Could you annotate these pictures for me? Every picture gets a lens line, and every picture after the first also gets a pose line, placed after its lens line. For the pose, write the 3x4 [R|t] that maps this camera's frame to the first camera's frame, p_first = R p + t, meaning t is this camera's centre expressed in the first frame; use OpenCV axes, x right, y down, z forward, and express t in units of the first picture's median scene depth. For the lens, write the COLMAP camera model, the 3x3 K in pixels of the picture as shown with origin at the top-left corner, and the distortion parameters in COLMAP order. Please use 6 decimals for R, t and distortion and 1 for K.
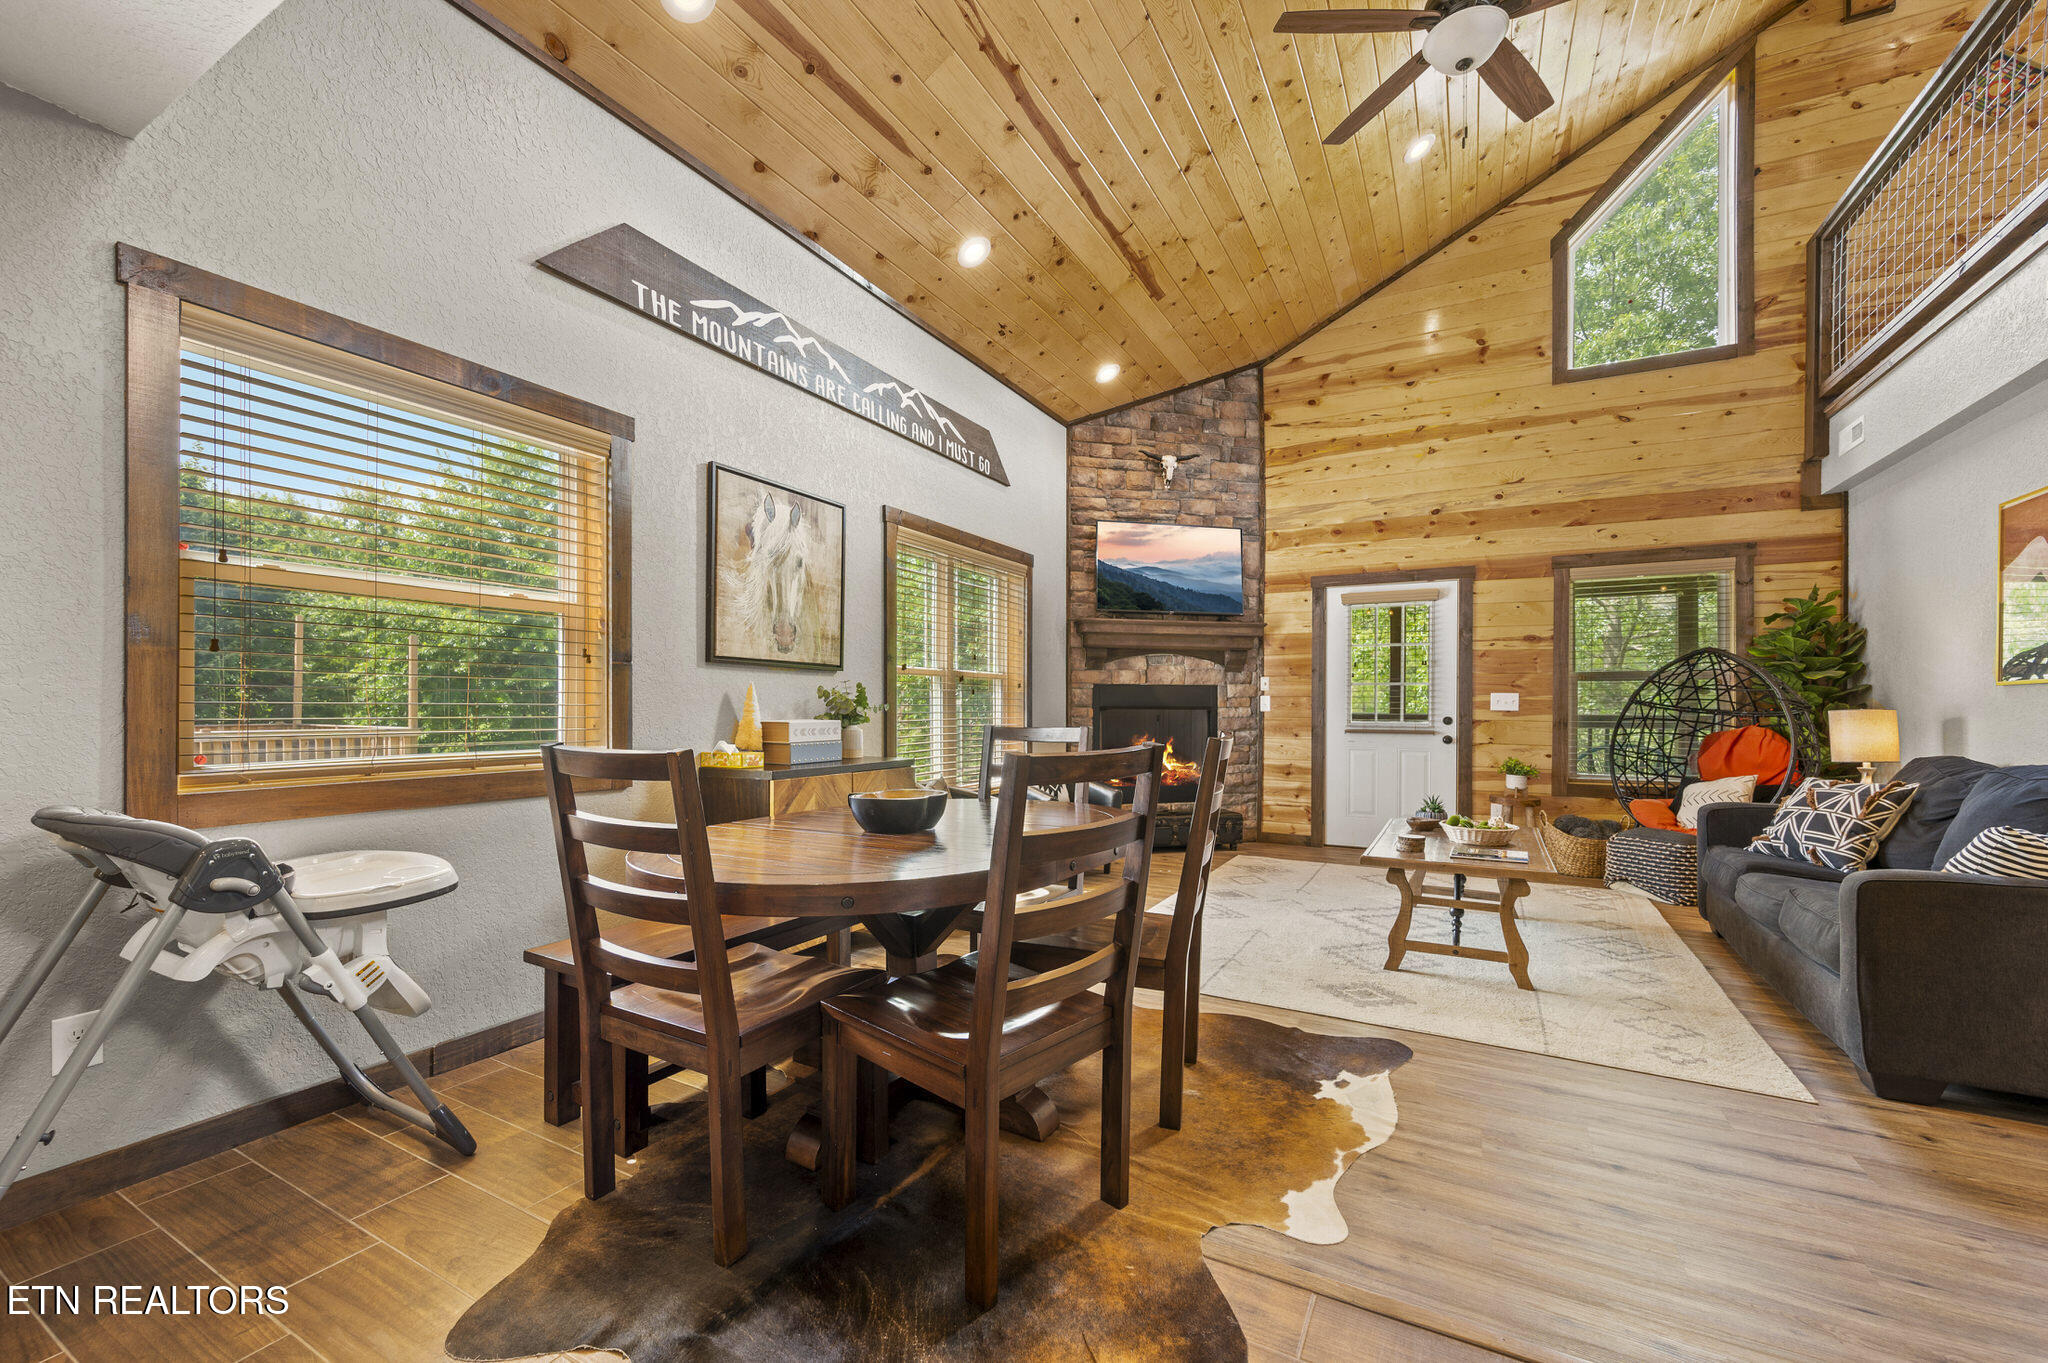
lens RADIAL K [[830.7, 0, 998.2], [0, 830.7, 706.5], [0, 0, 1]] dist [0.000196, -0.000780]
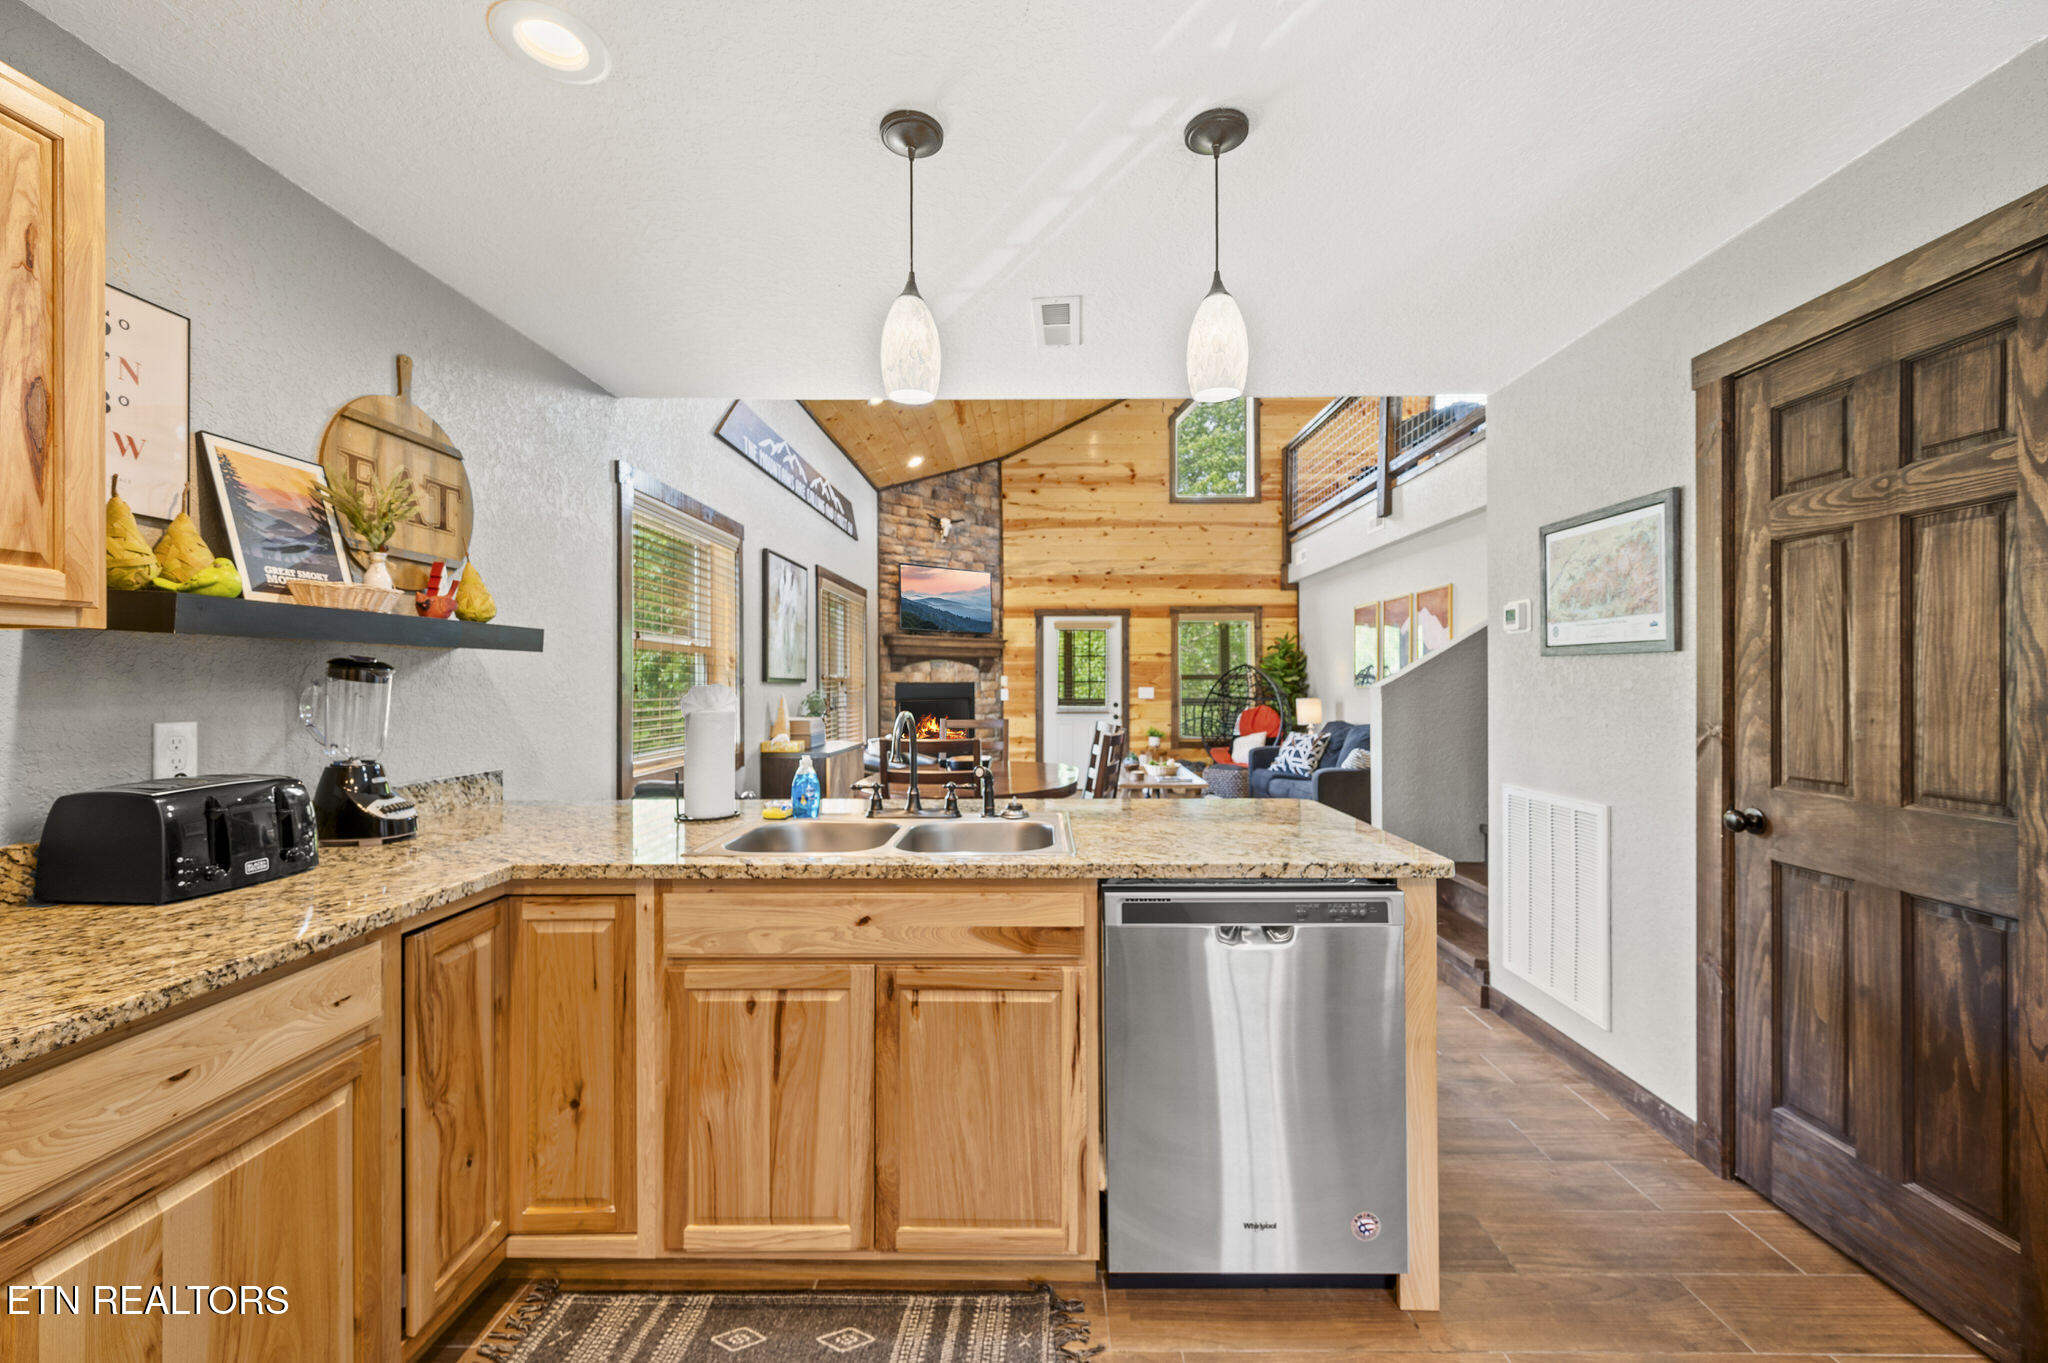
lens RADIAL K [[814.1, 0, 1030.5], [0, 814.1, 678.3], [0, 0, 1]] dist [-0.000237, -0.000135]
pose [[0.876040, -0.003539, 0.482225, -0.386098], [0.006862, 0.999963, -0.005127, -0.029416], [-0.482190, 0.007801, 0.876032, -0.313500]]
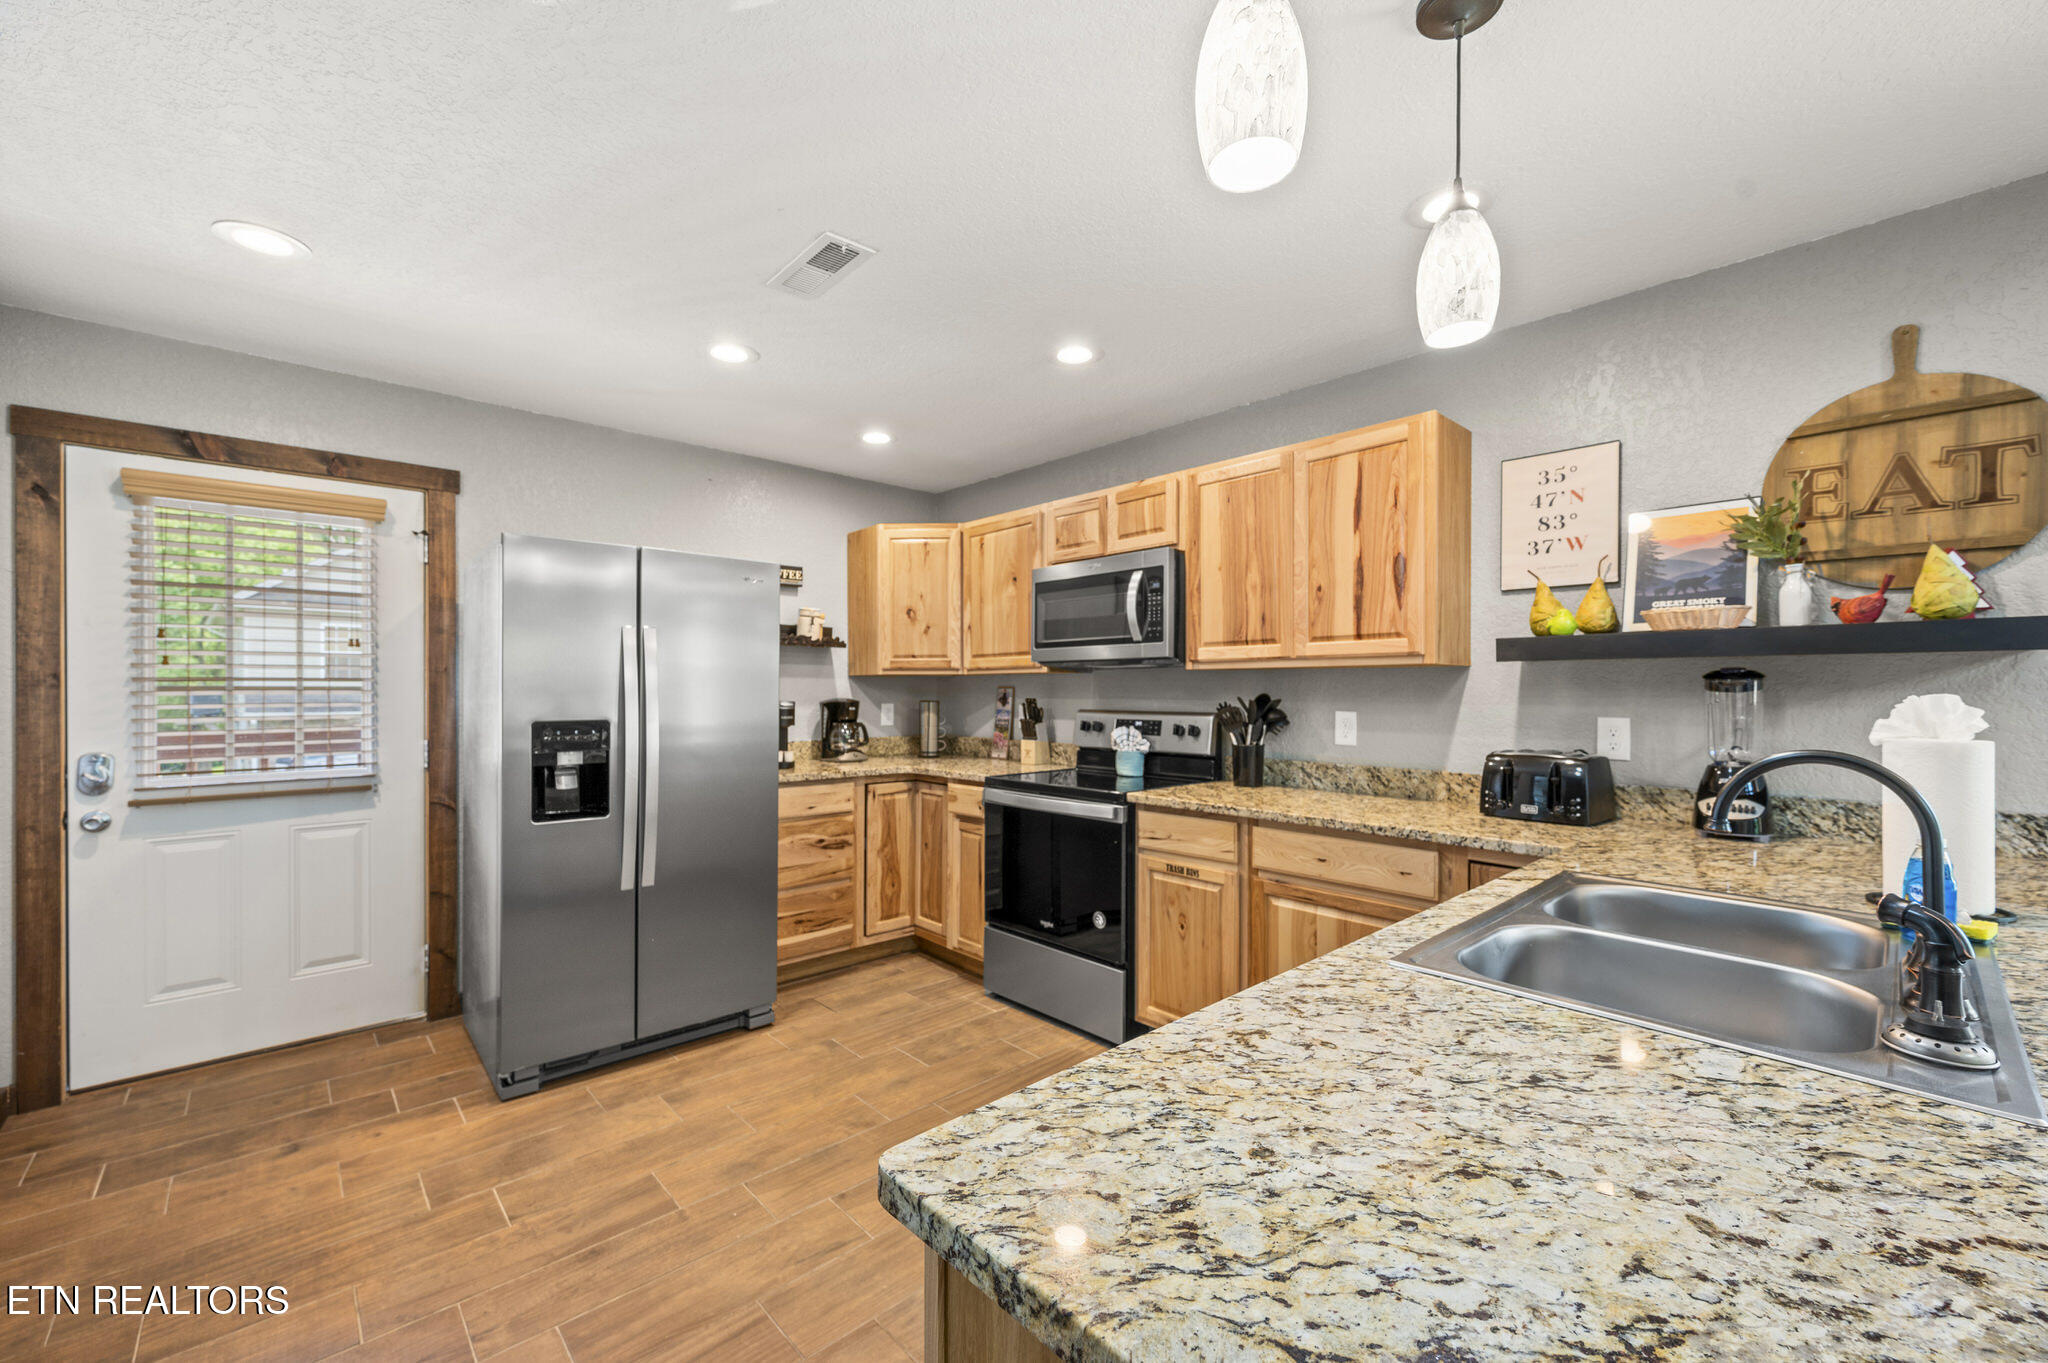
lens RADIAL K [[816.5, 0, 1024.1], [0, 816.5, 691.4], [0, 0, 1]] dist [-0.000623, 0.000052]
pose [[-0.304422, -0.000815, -0.952537, -0.010899], [-0.007395, 0.999972, 0.001508, -0.029570], [0.952508, 0.007503, -0.304420, -0.078022]]
